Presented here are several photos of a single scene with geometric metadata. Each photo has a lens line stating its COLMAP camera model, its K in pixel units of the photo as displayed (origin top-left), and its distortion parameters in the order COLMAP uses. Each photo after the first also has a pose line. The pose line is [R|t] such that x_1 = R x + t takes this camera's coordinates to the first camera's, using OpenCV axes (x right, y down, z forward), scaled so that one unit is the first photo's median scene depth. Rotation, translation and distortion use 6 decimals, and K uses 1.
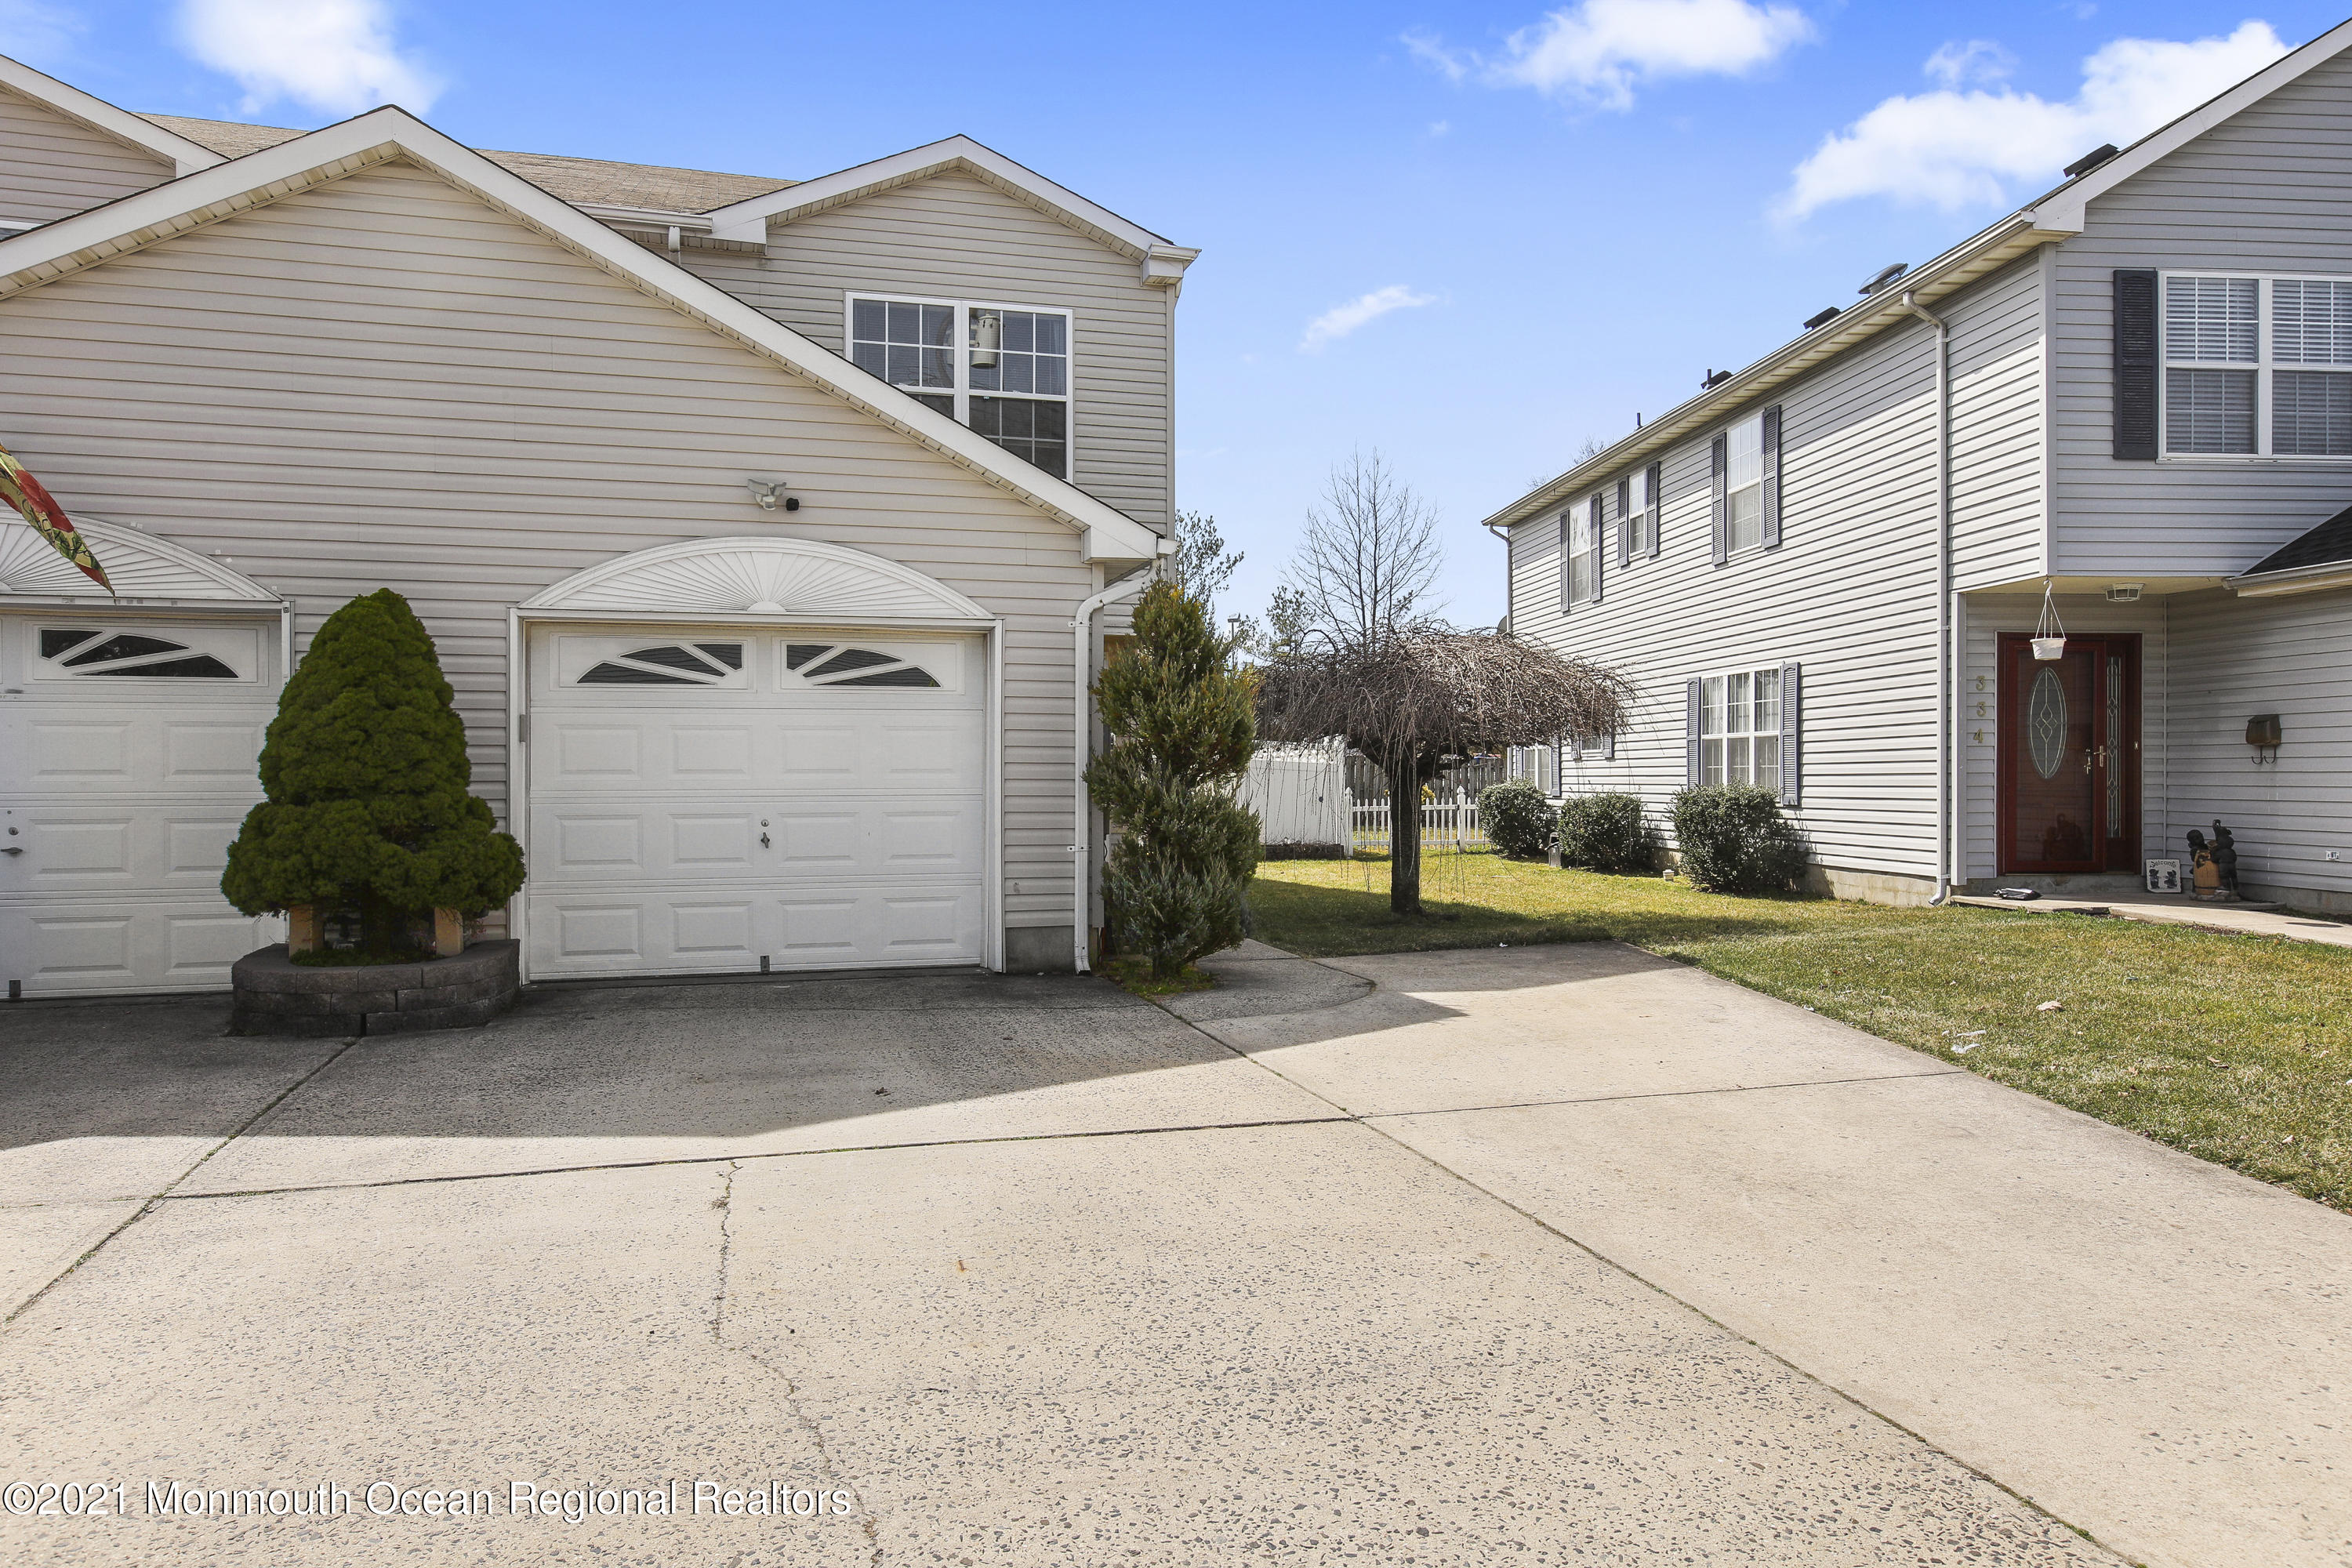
lens RADIAL K [[1643.8, 0, 1261.6], [0, 1643.8, 811.4], [0, 0, 1]] dist [-0.005617, 0.004575]
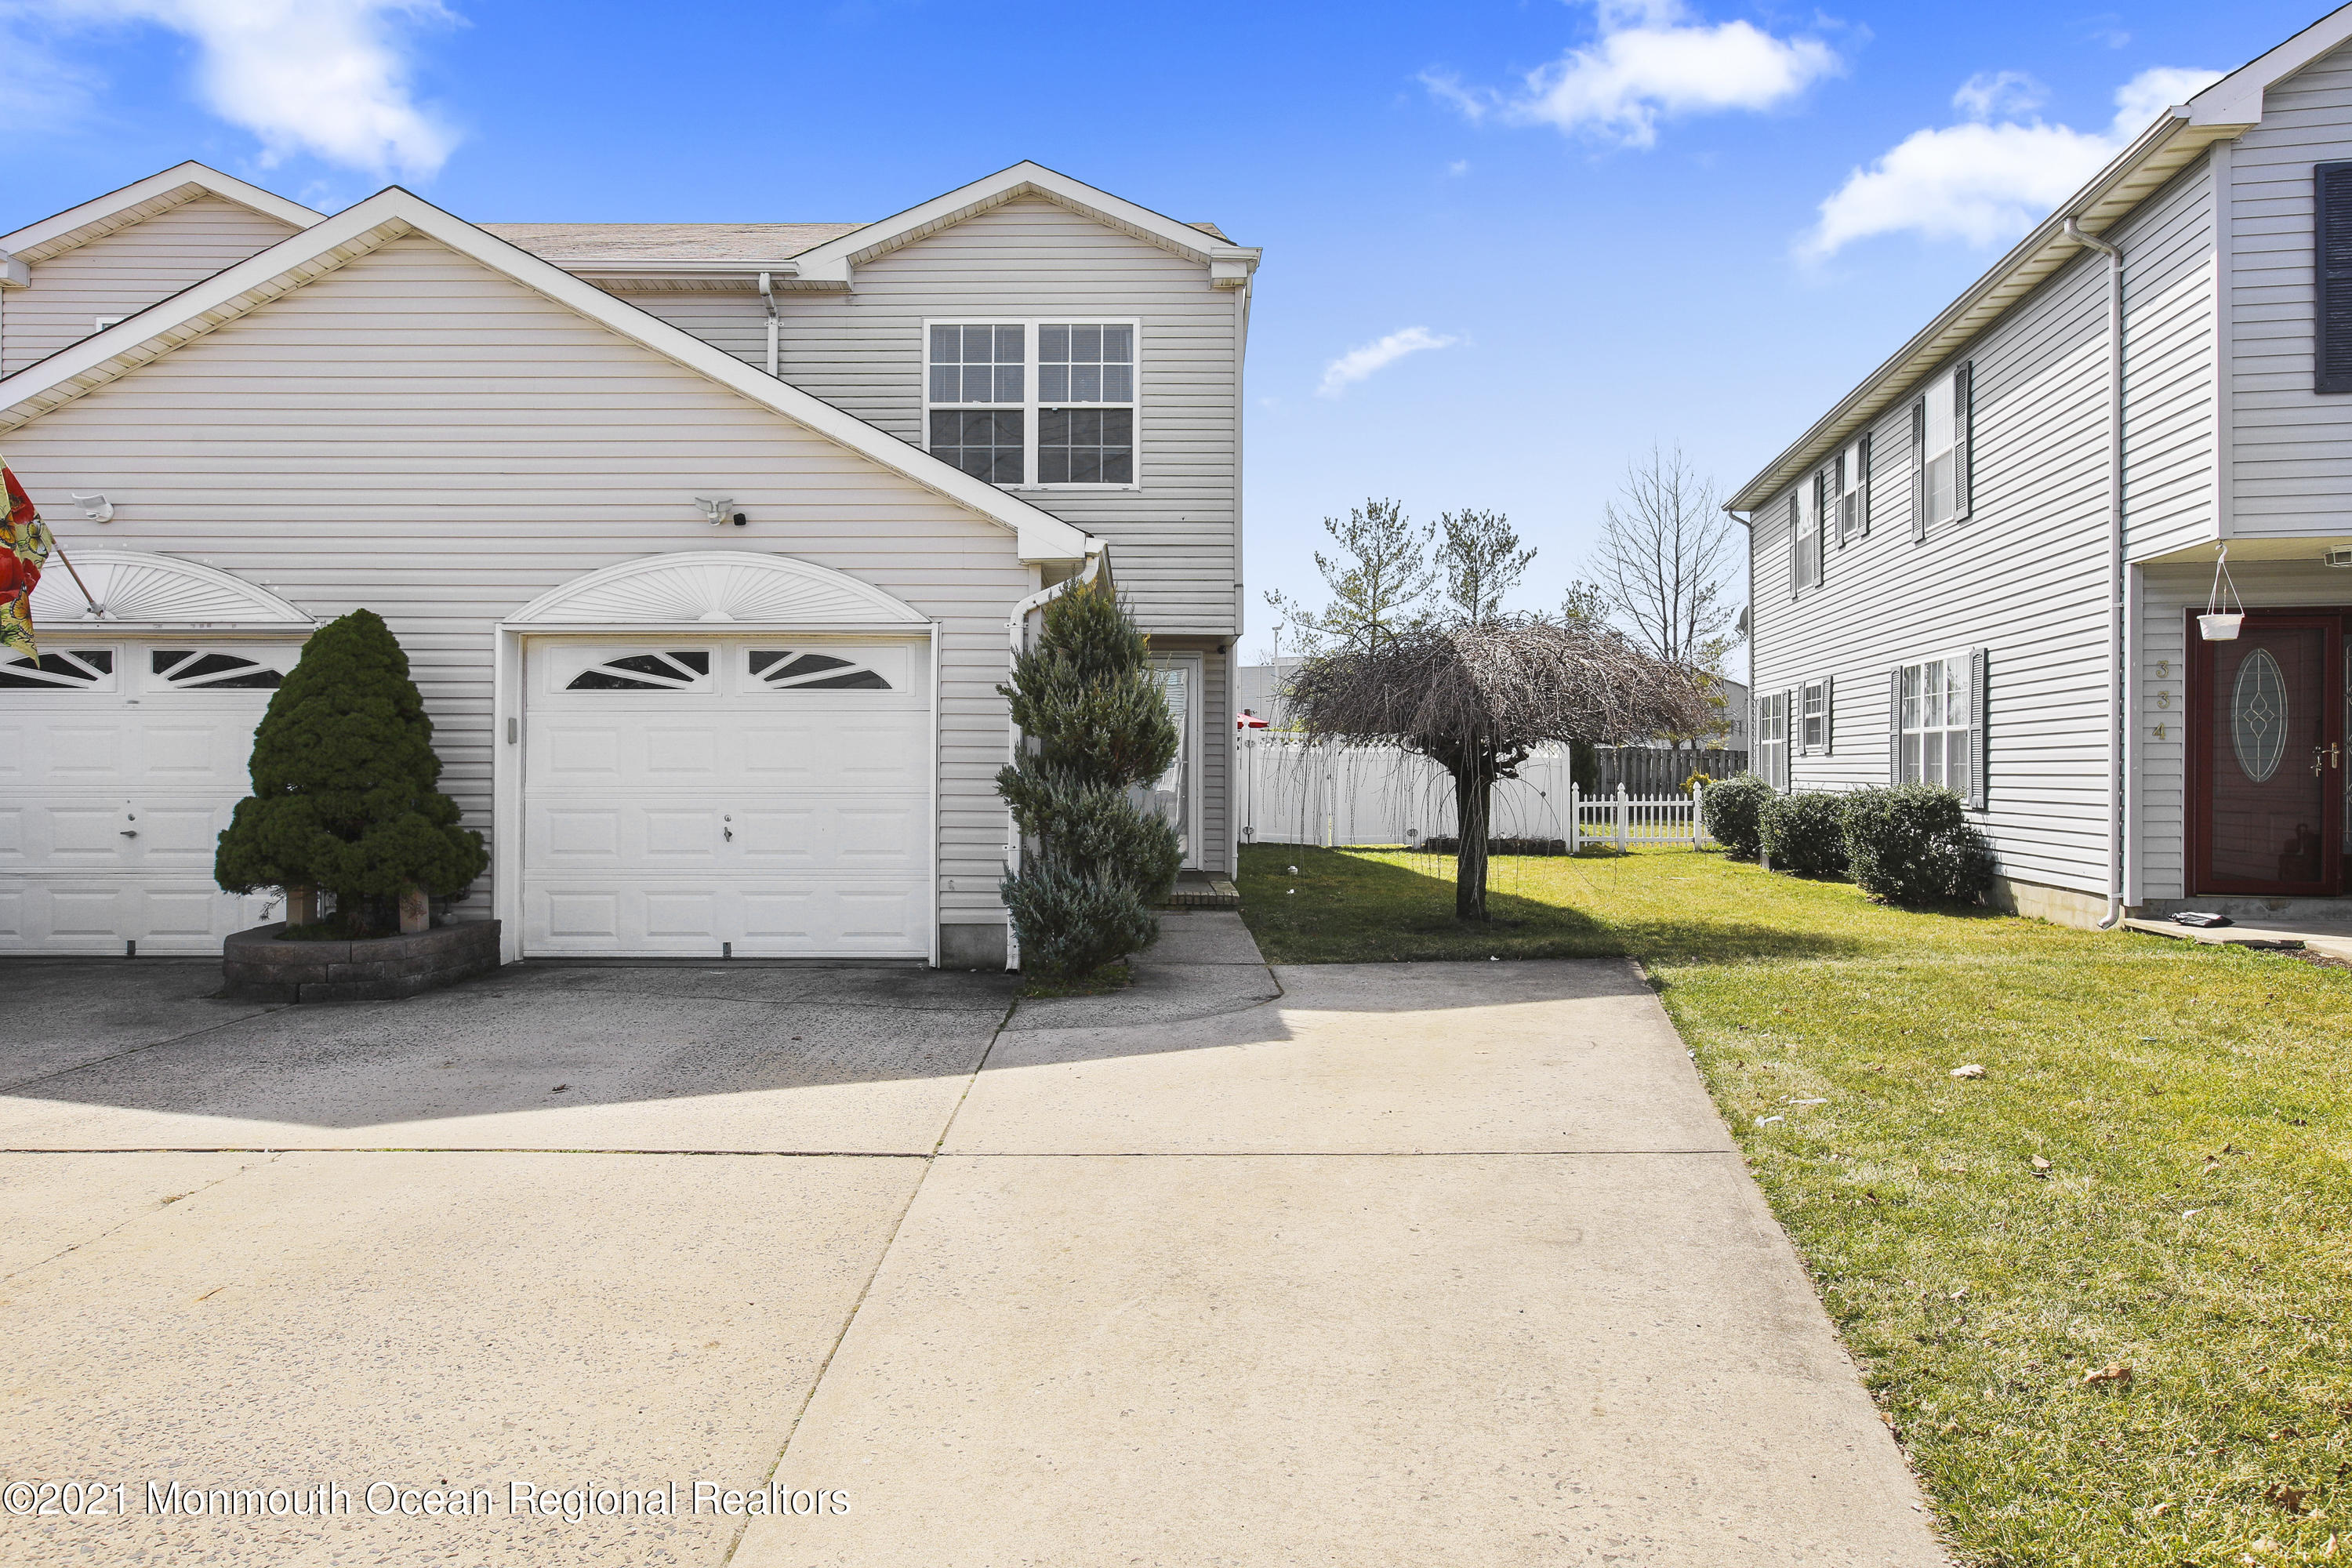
lens RADIAL K [[1537.5, 0, 1172.5], [0, 1537.5, 782.5], [0, 0, 1]] dist [-0.010529, 0.007411]
pose [[0.953827, 0.007268, -0.300267, 0.206334], [-0.010484, 0.999904, -0.009103, -0.007503], [0.300172, 0.011831, 0.953812, 0.100431]]
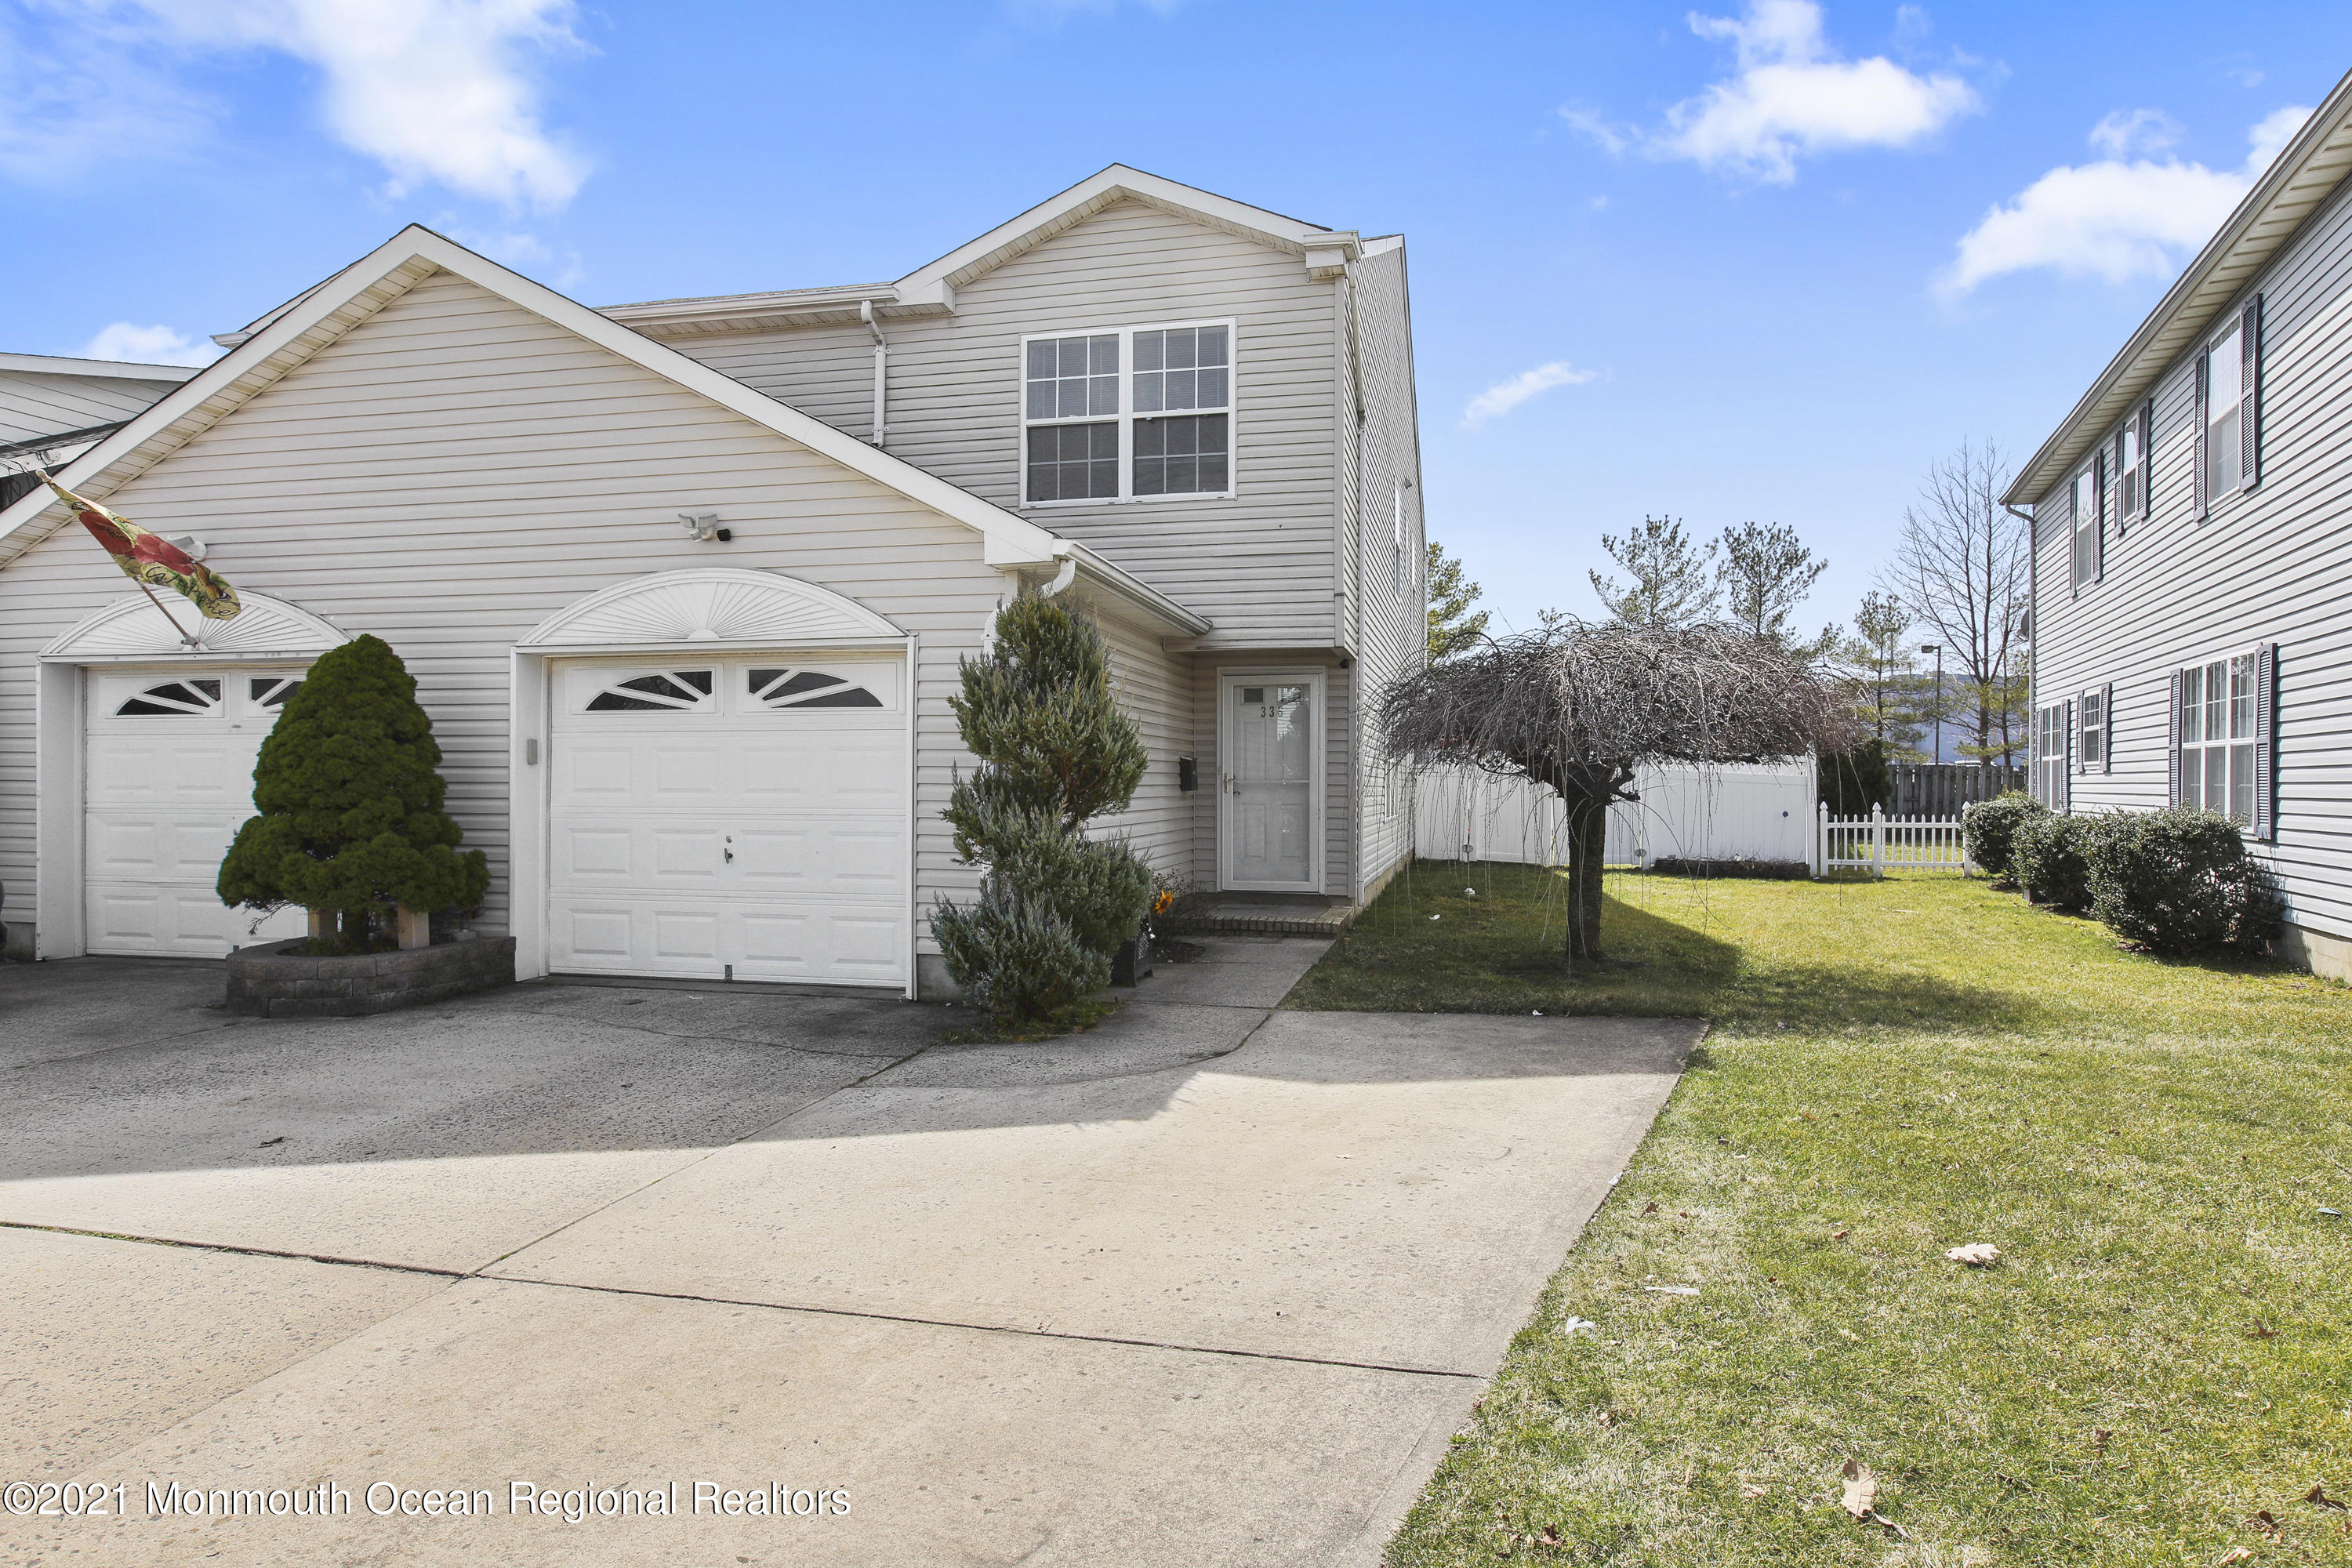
lens RADIAL K [[1384.0, 0, 1168.8], [0, 1384.0, 802.3], [0, 0, 1]] dist [0.002449, -0.000474]
pose [[0.852290, 0.013182, -0.522903, 0.304666], [-0.016351, 0.999865, -0.001444, -0.015127], [0.522813, 0.009781, 0.852391, 0.293385]]
